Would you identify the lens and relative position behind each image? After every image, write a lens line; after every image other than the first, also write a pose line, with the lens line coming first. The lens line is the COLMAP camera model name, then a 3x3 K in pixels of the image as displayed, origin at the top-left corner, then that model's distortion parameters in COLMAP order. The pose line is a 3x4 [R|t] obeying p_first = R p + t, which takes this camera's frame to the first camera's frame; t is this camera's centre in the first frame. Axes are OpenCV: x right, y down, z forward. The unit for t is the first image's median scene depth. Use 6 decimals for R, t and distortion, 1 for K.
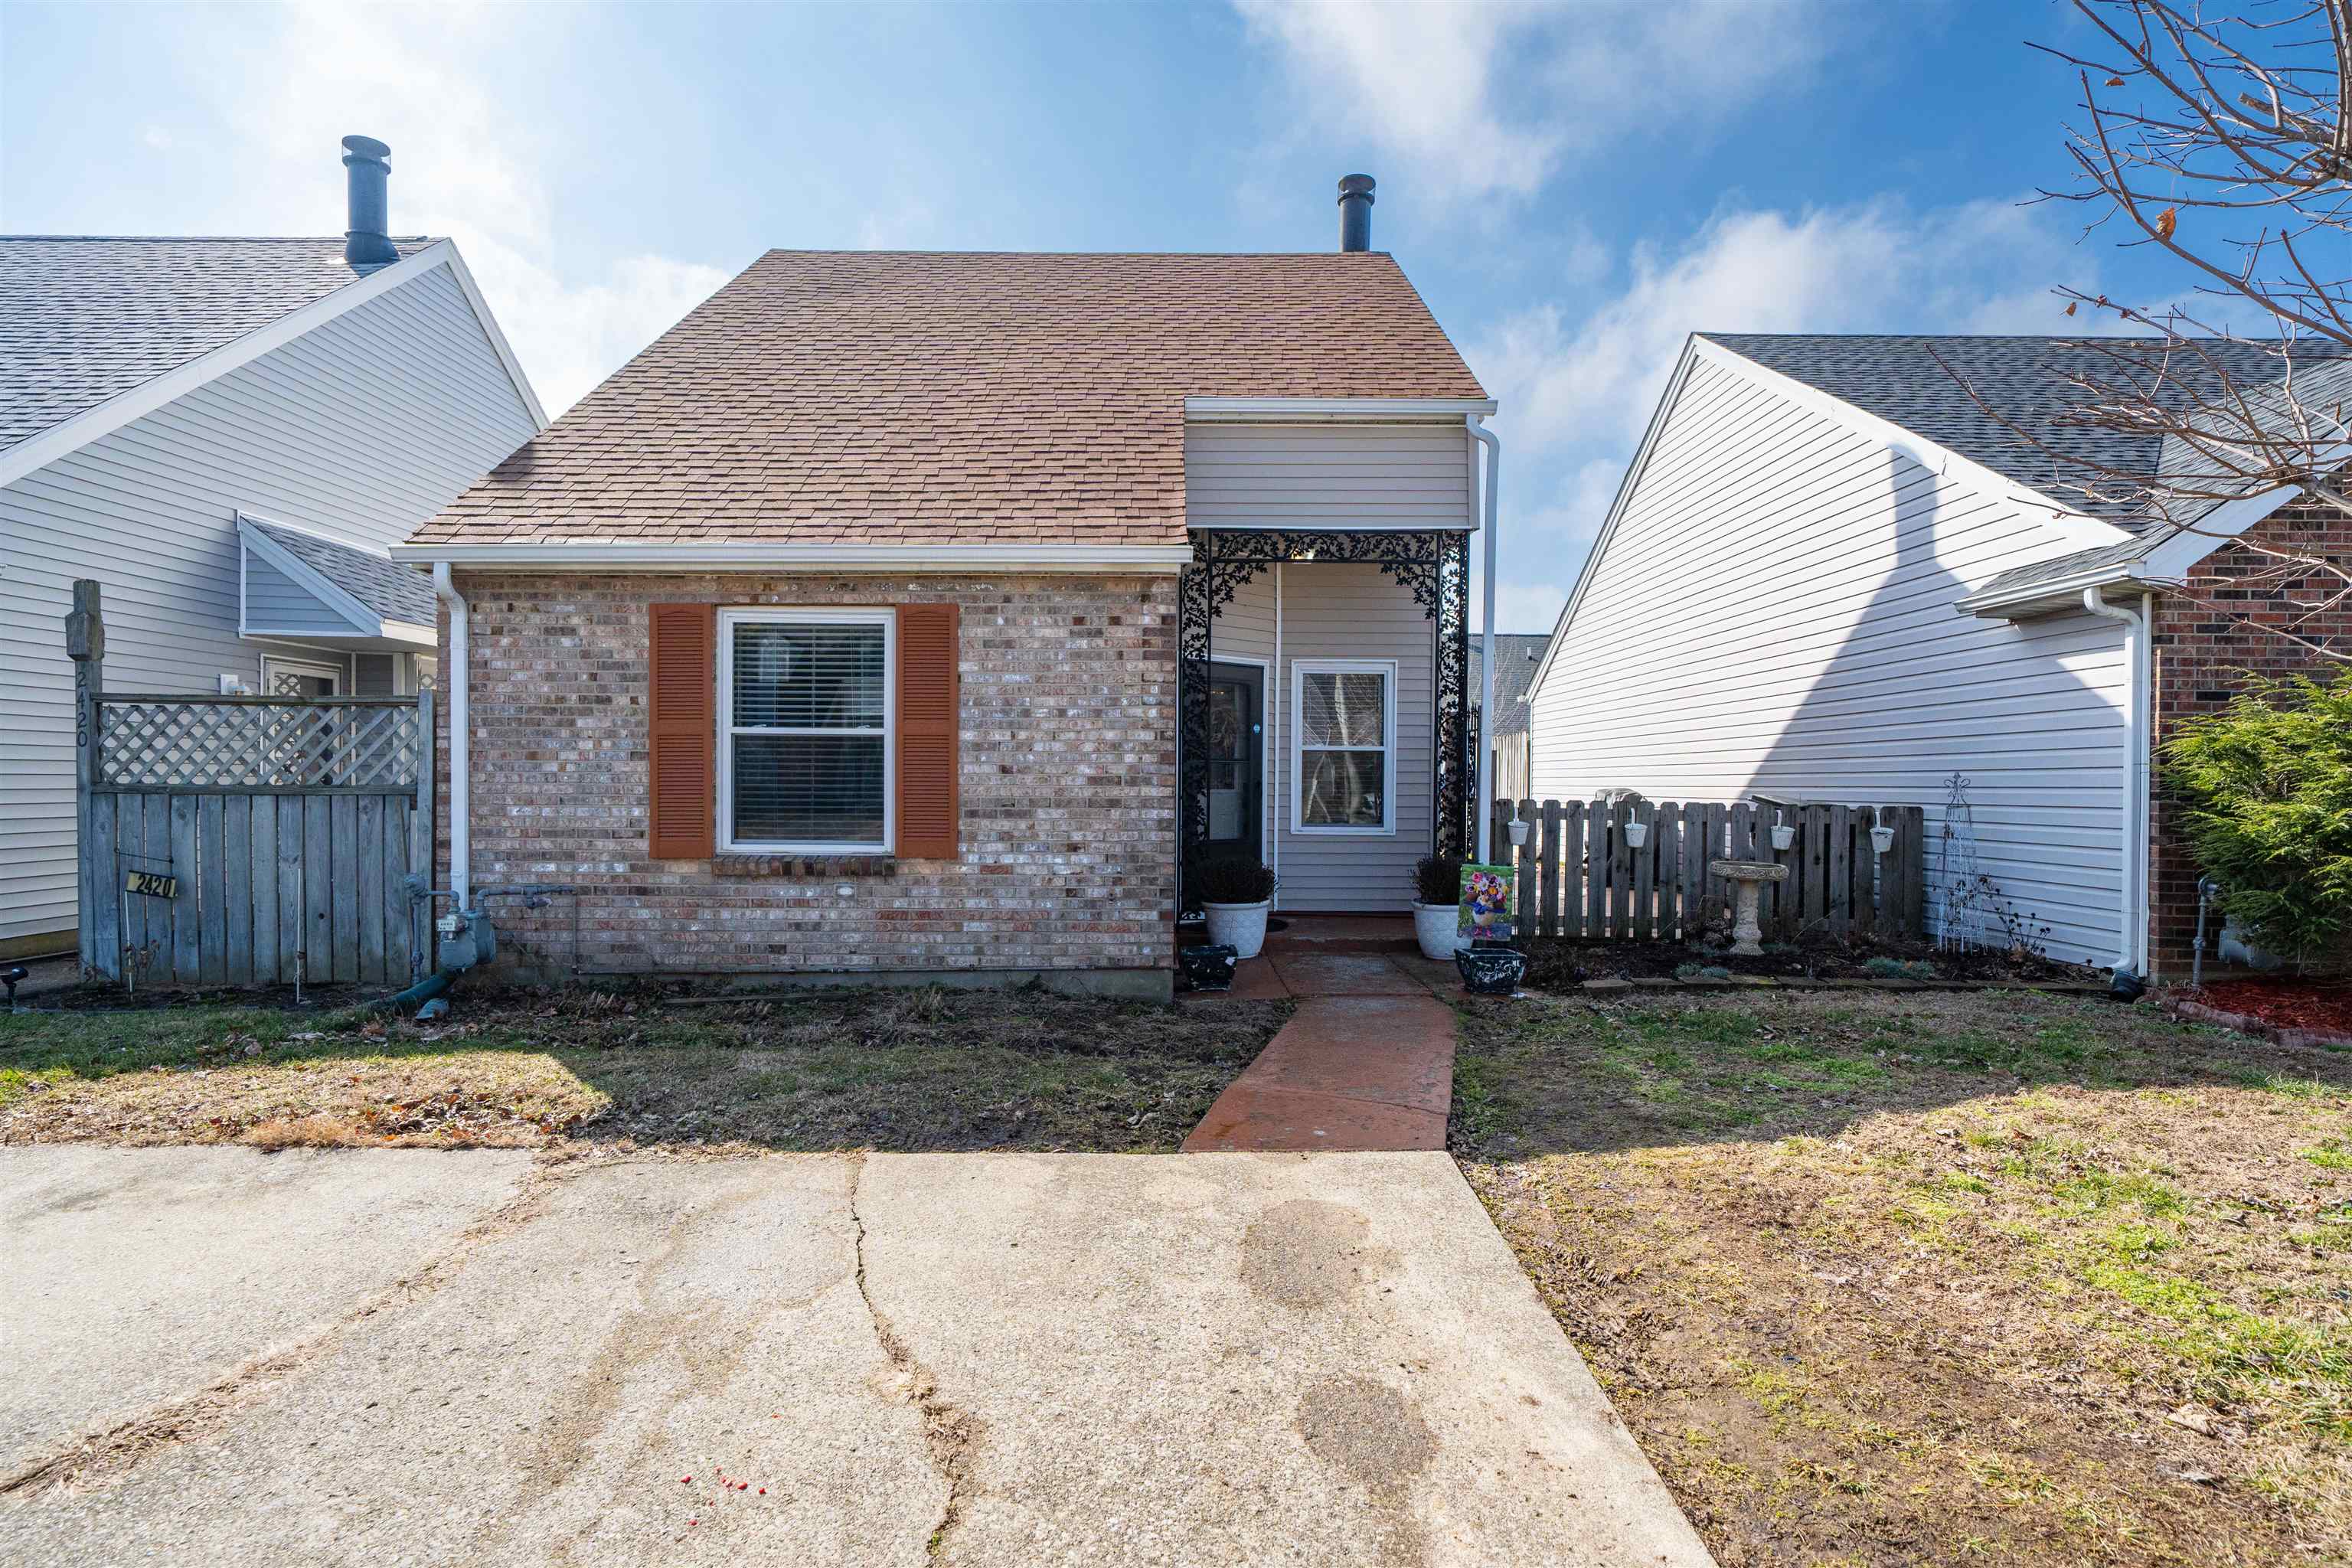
lens RADIAL K [[1261.8, 0, 1159.2], [0, 1261.8, 790.2], [0, 0, 1]] dist [0.001974, 0.001522]
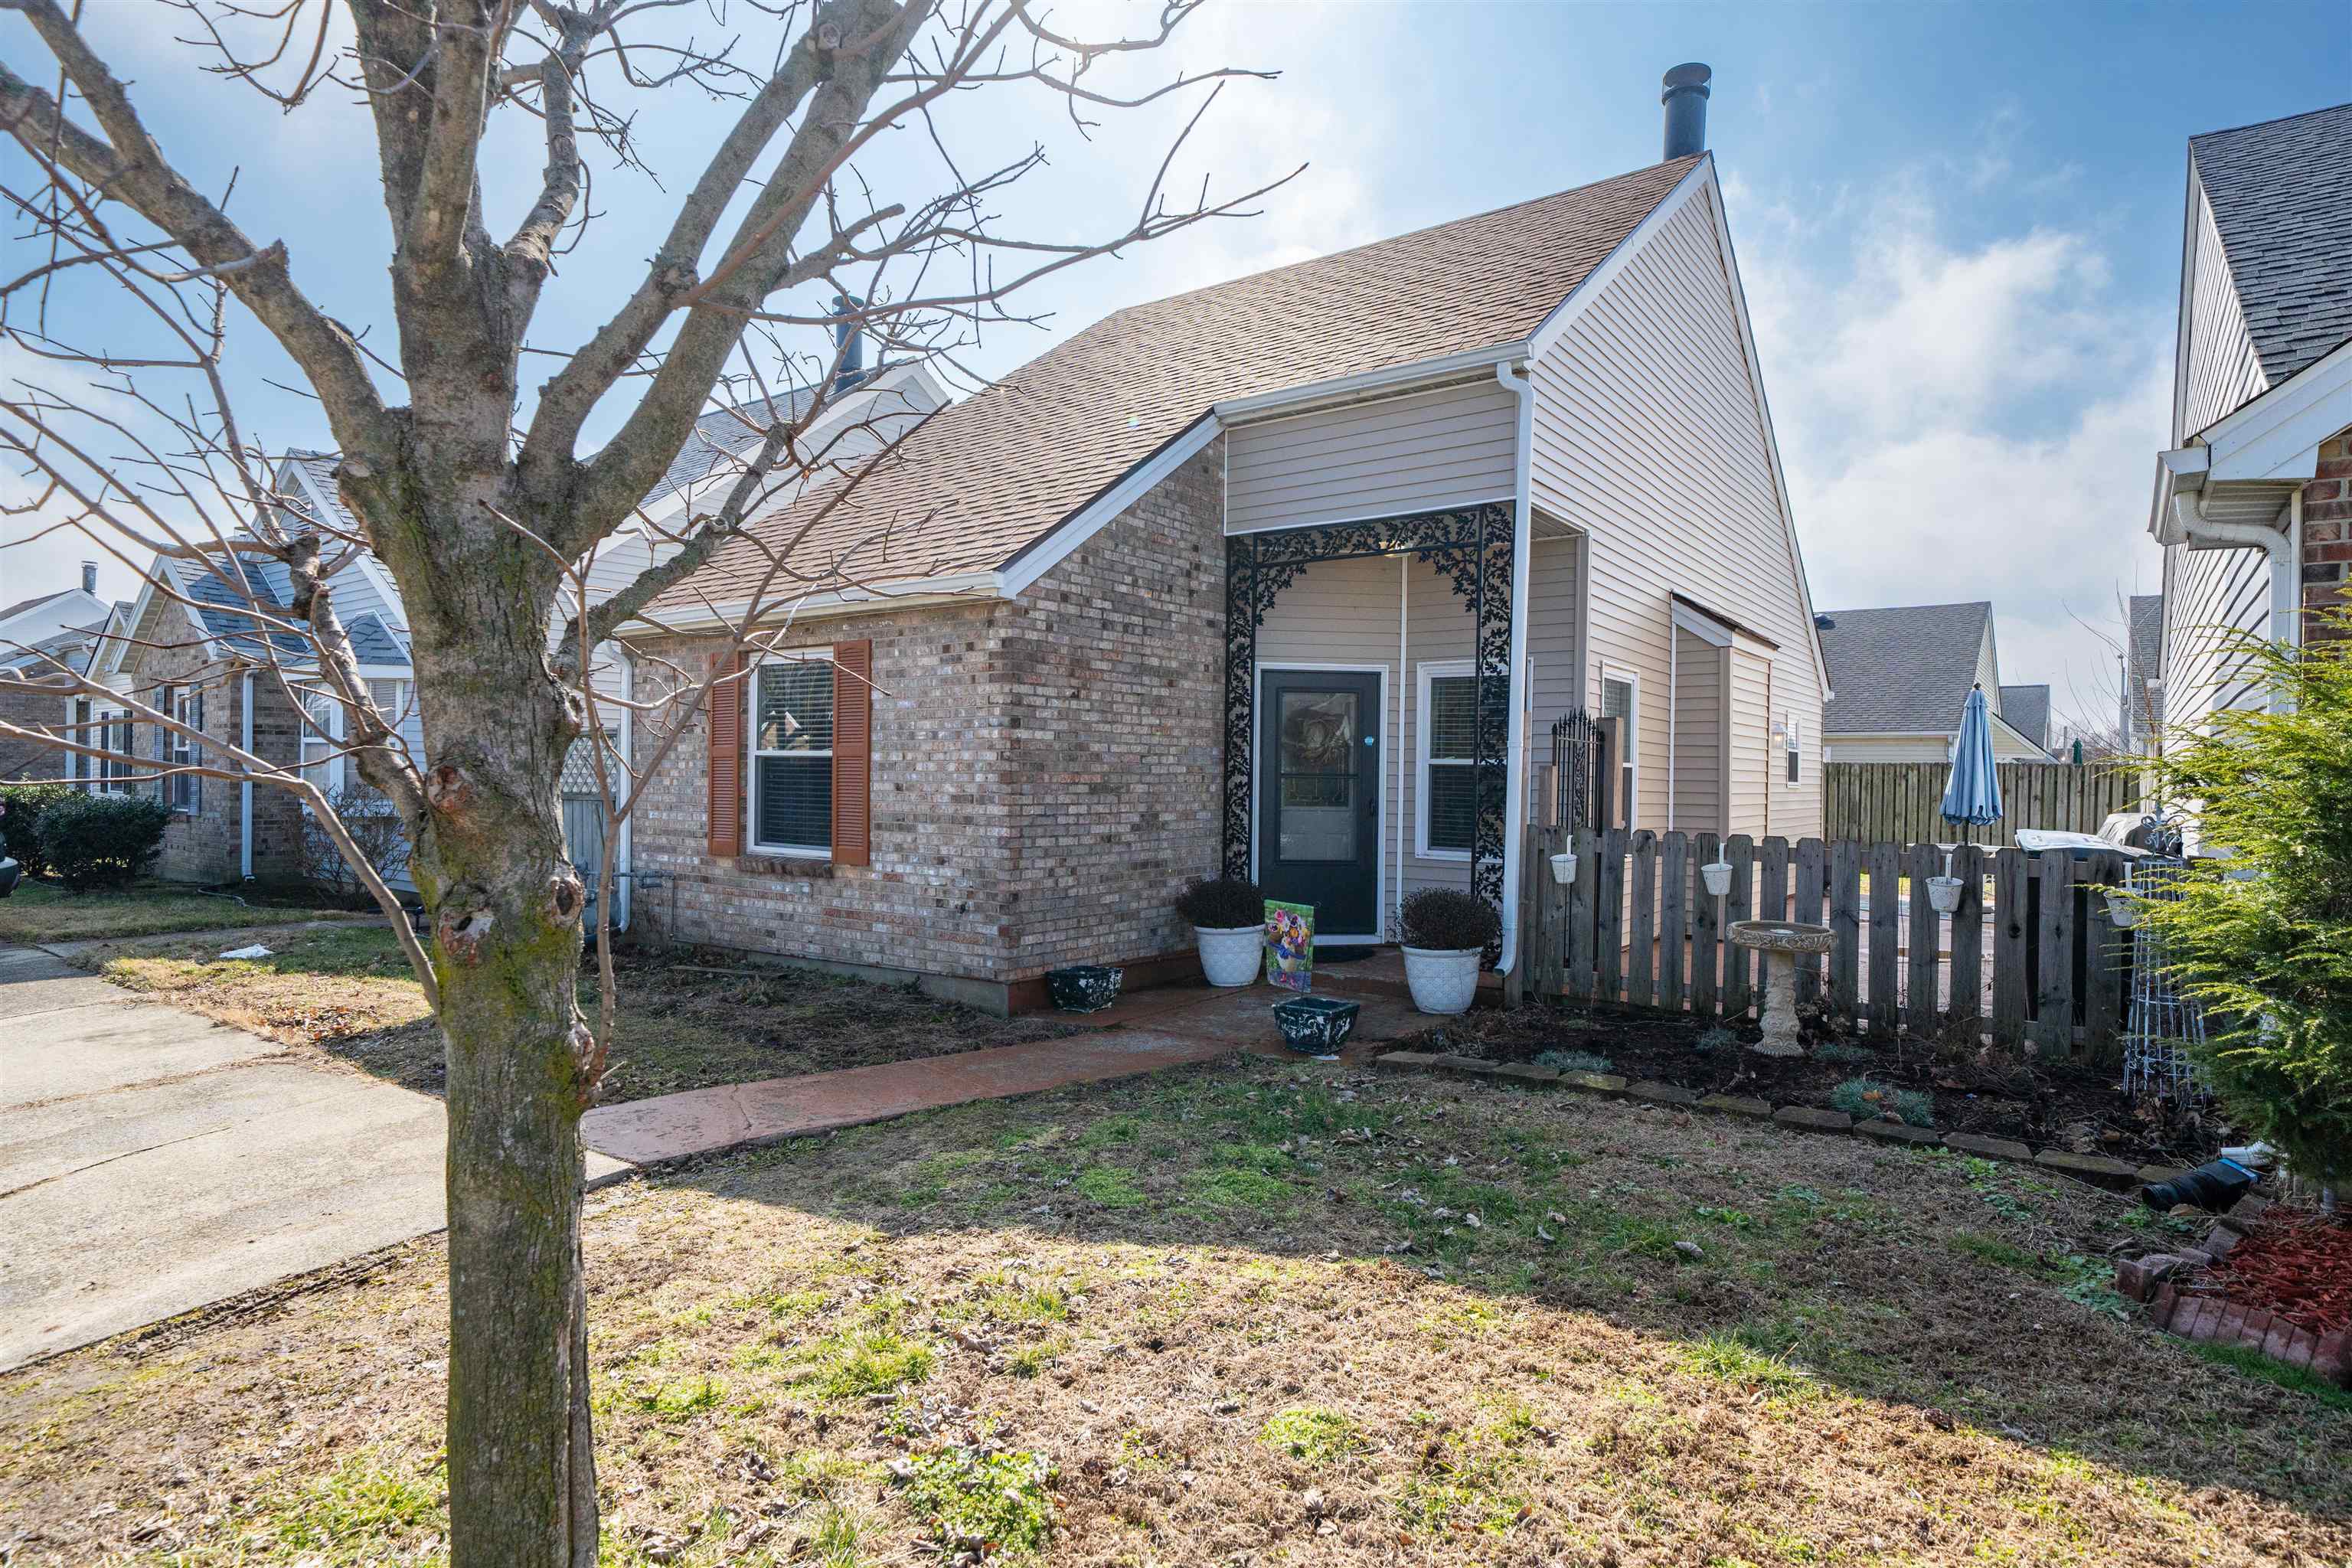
lens RADIAL K [[1261.8, 0, 1159.2], [0, 1261.8, 790.2], [0, 0, 1]] dist [0.001974, 0.001522]
pose [[0.800790, 0.011550, -0.598834, 0.719343], [-0.012196, 0.999921, 0.002977, -0.019874], [0.598821, 0.004919, 0.800868, 0.253465]]
